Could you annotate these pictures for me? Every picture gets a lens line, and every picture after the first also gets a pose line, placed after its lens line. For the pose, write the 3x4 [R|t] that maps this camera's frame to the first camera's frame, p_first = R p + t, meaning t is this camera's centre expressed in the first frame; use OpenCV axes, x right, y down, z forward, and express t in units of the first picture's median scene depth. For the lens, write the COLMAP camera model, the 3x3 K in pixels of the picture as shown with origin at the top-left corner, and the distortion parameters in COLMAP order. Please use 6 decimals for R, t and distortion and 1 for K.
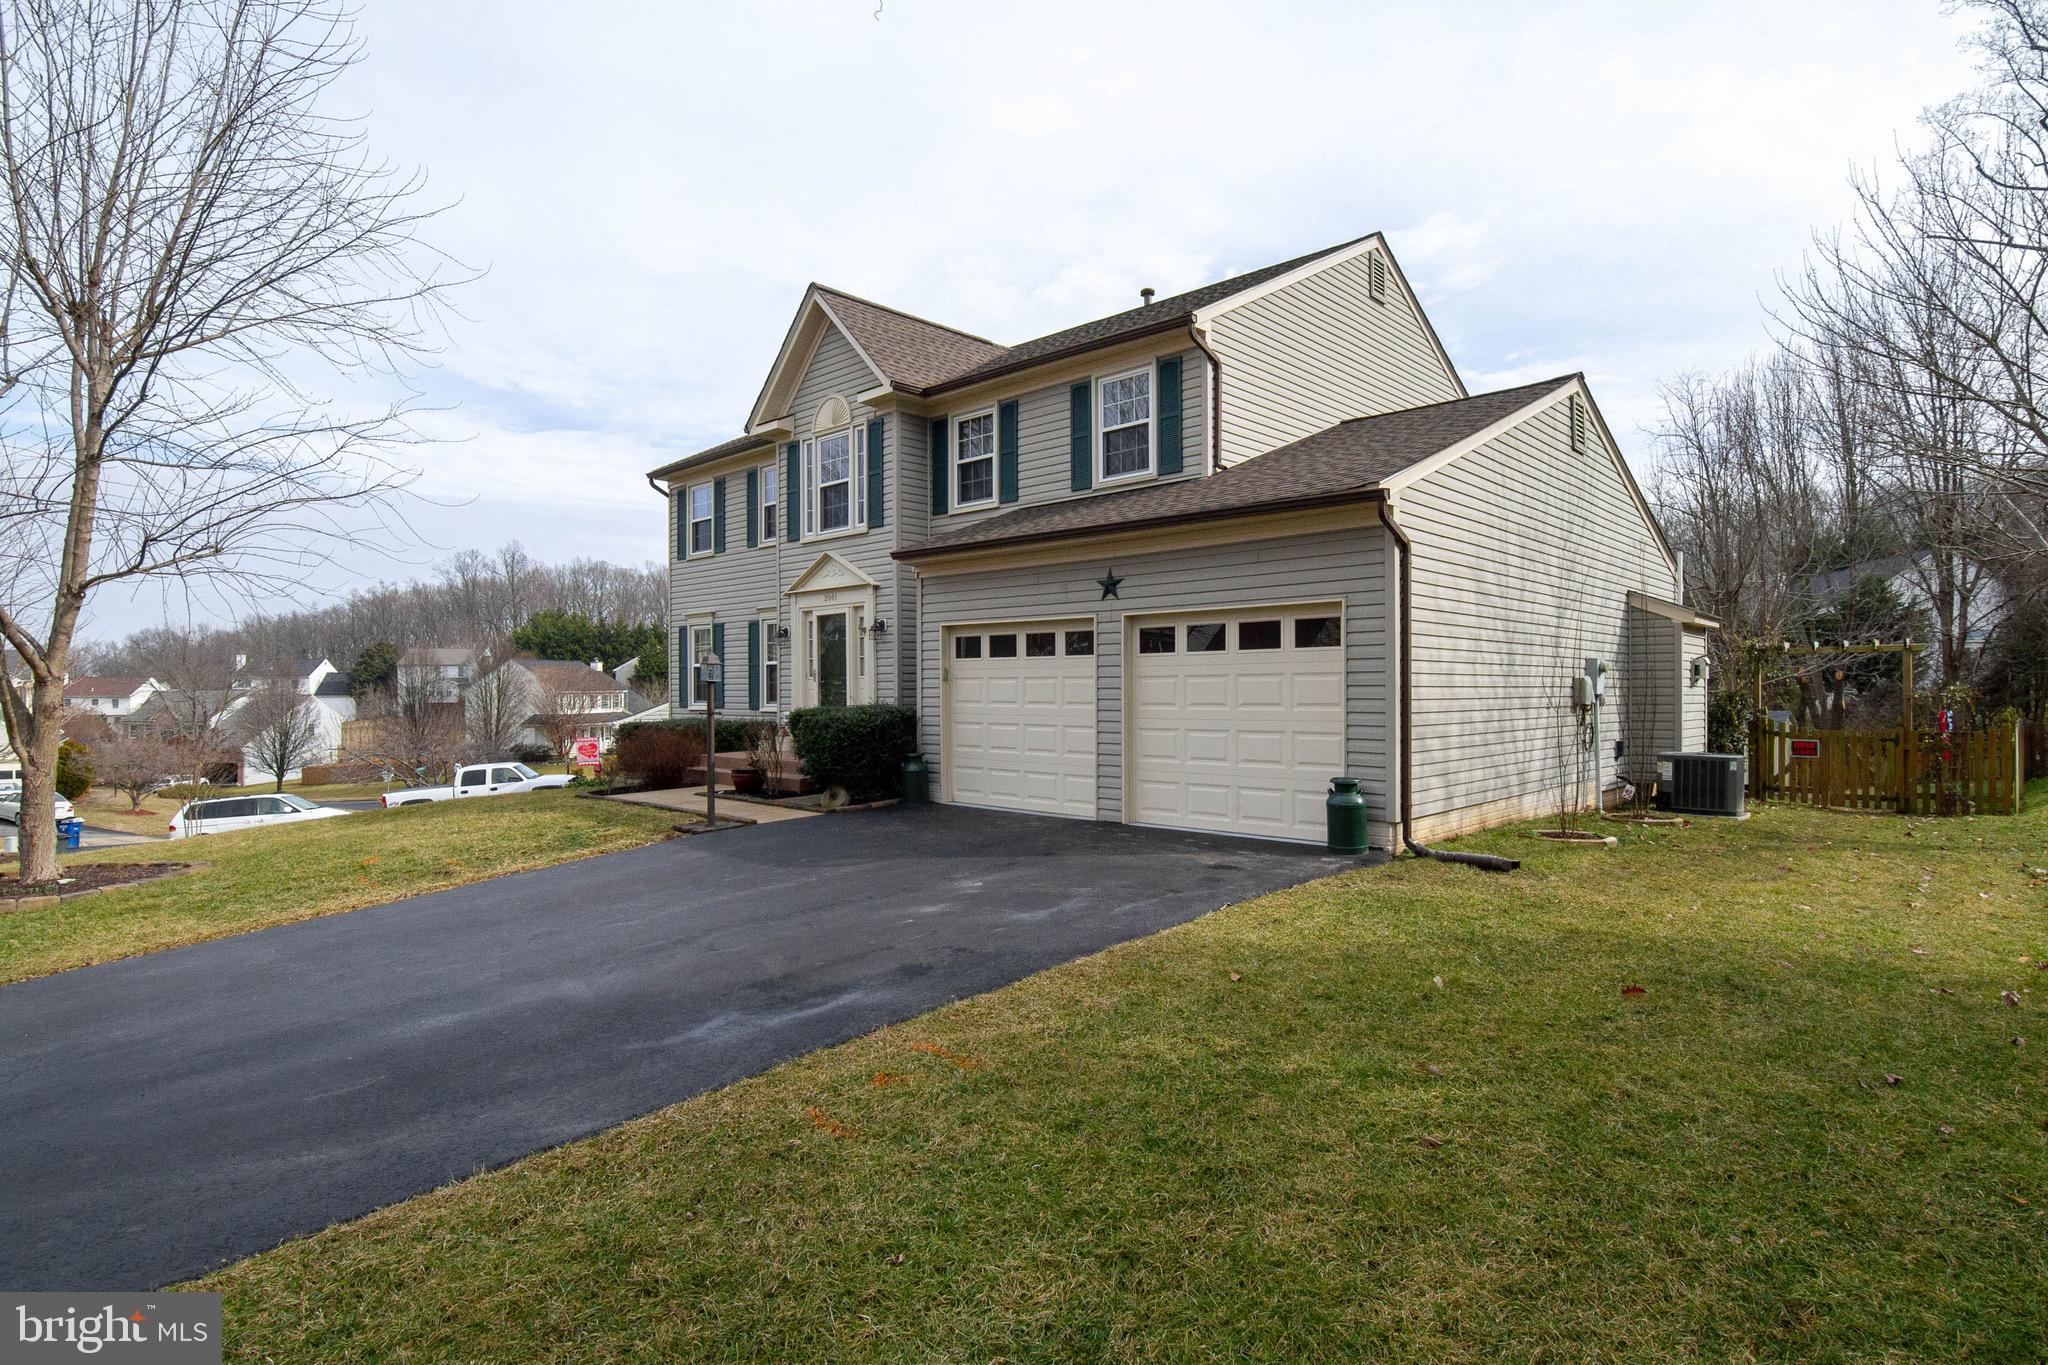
lens RADIAL K [[1045.7, 0, 1024.0], [0, 1045.7, 682.5], [0, 0, 1]] dist [-0.001166, -0.000093]
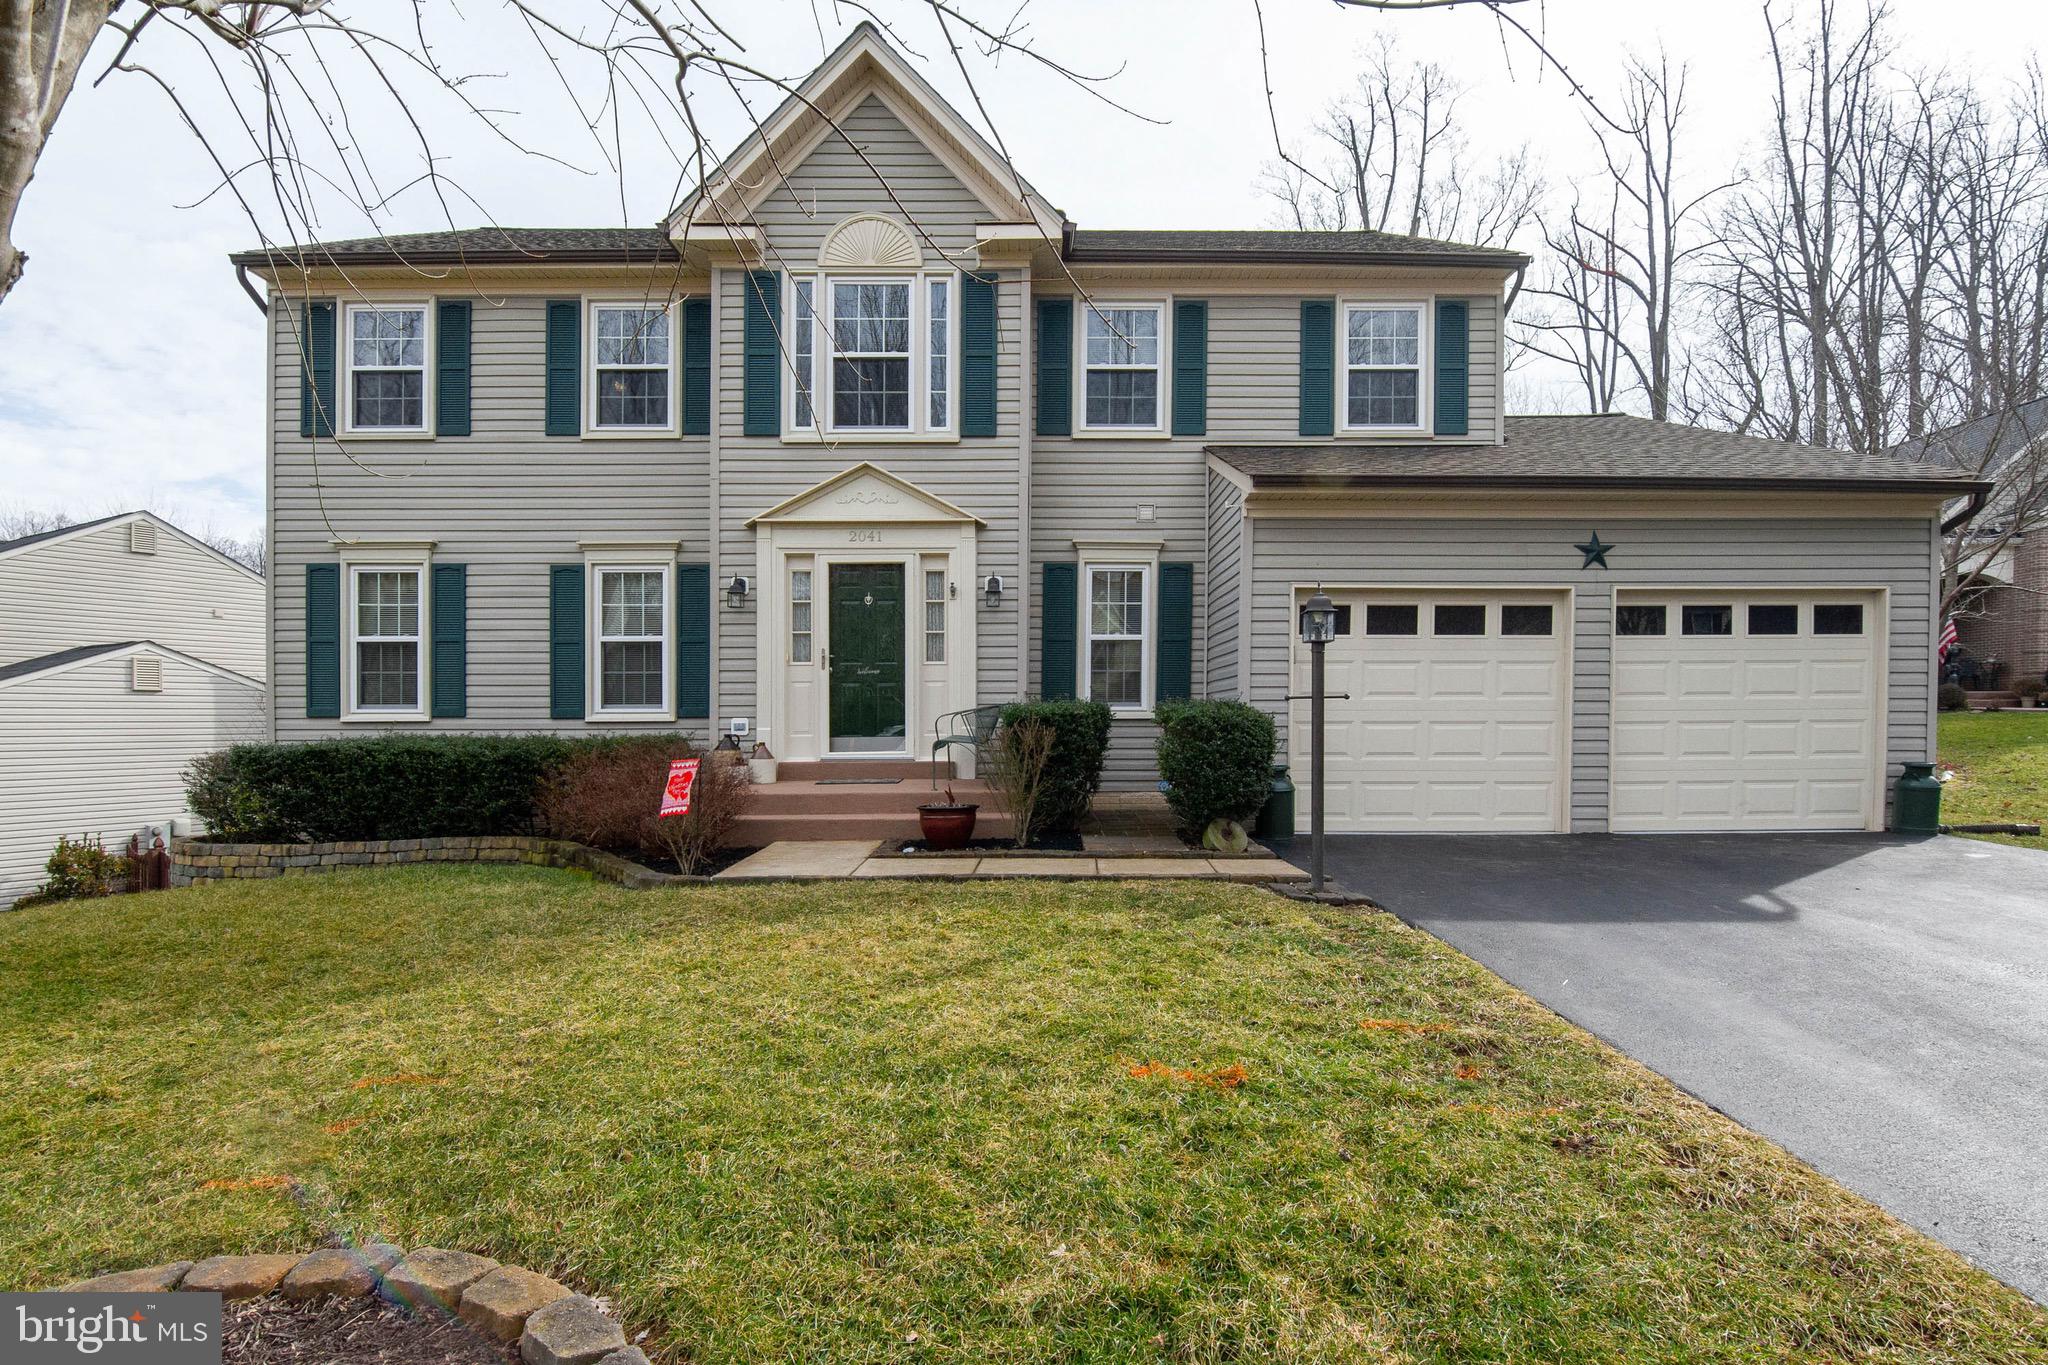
lens RADIAL K [[984.6, 0, 1024.0], [0, 984.6, 682.5], [0, 0, 1]] dist [-0.000338, -0.017024]
pose [[0.705300, -0.004939, 0.708892, -0.553497], [0.002030, 0.999986, 0.004947, 0.004550], [-0.708906, -0.002050, 0.705300, 0.525696]]
